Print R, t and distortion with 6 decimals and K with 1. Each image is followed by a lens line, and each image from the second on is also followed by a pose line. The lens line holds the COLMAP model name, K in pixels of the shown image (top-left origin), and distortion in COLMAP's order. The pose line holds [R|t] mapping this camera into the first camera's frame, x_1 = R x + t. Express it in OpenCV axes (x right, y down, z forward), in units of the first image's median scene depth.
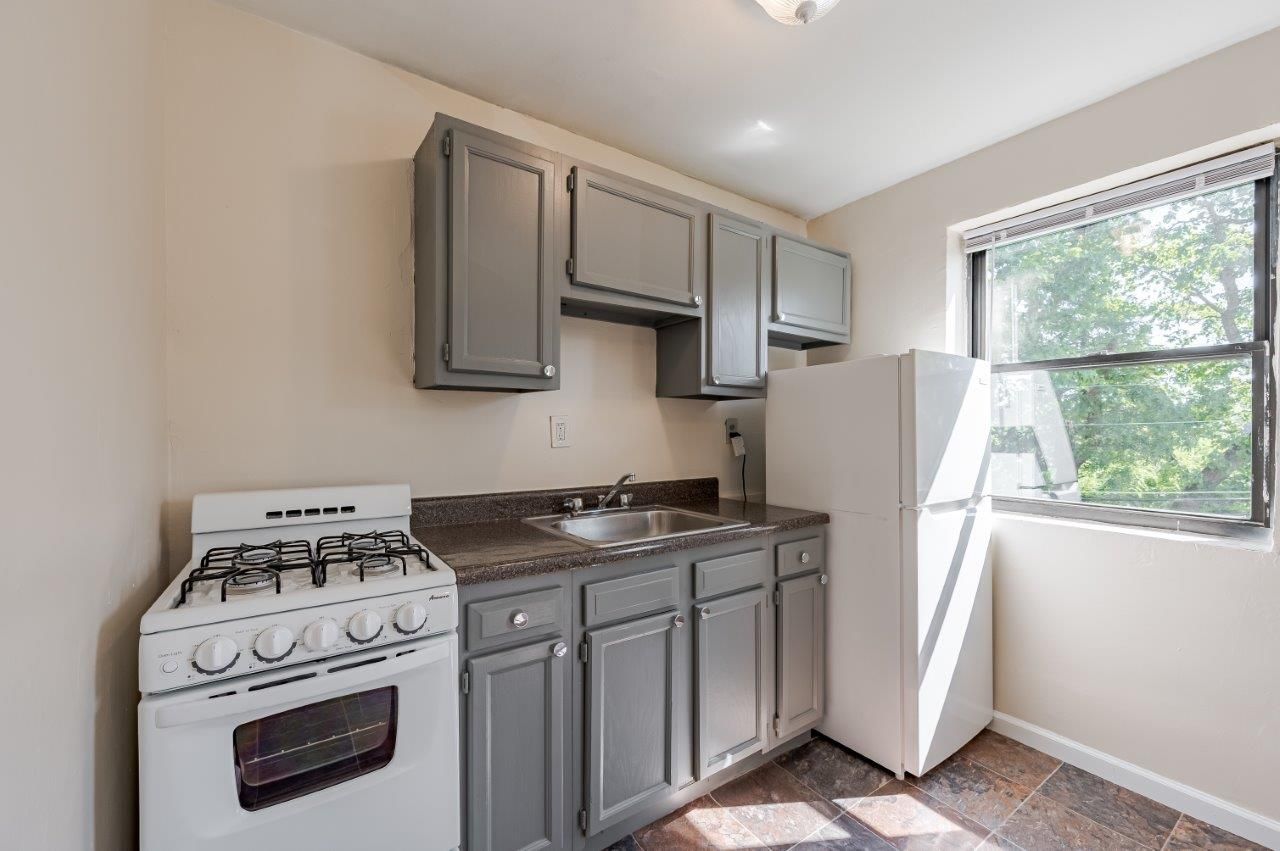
lens RADIAL K [[504.4, 0, 641.2], [0, 504.4, 430.1], [0, 0, 1]] dist [0.000554, 0.000002]
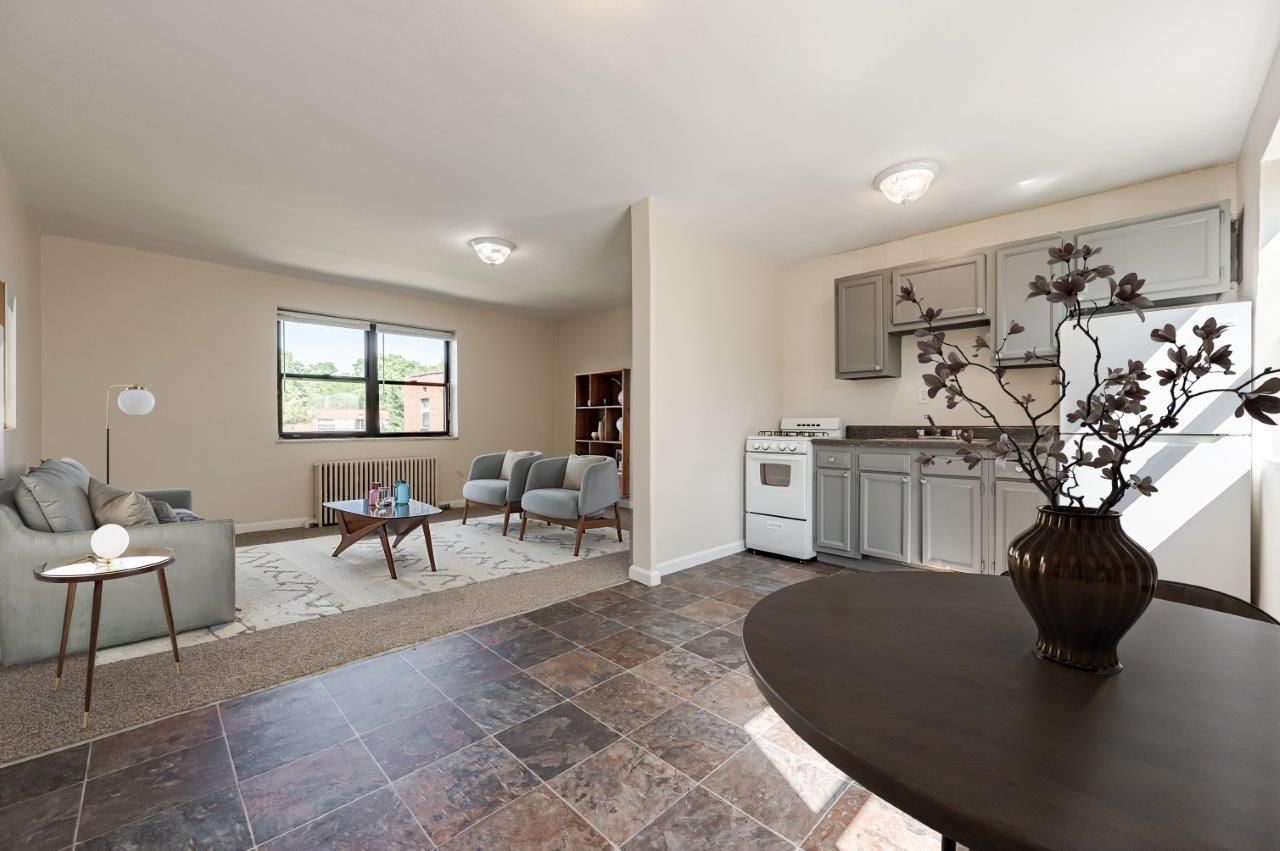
lens RADIAL K [[505.2, 0, 641.3], [0, 505.2, 421.4], [0, 0, 1]] dist [-0.000007, 0.000000]
pose [[0.179121, 0.005917, -0.983809, 2.342051], [-0.000921, 0.999982, 0.005847, 0.134418], [0.983827, -0.000141, 0.179123, -0.572091]]
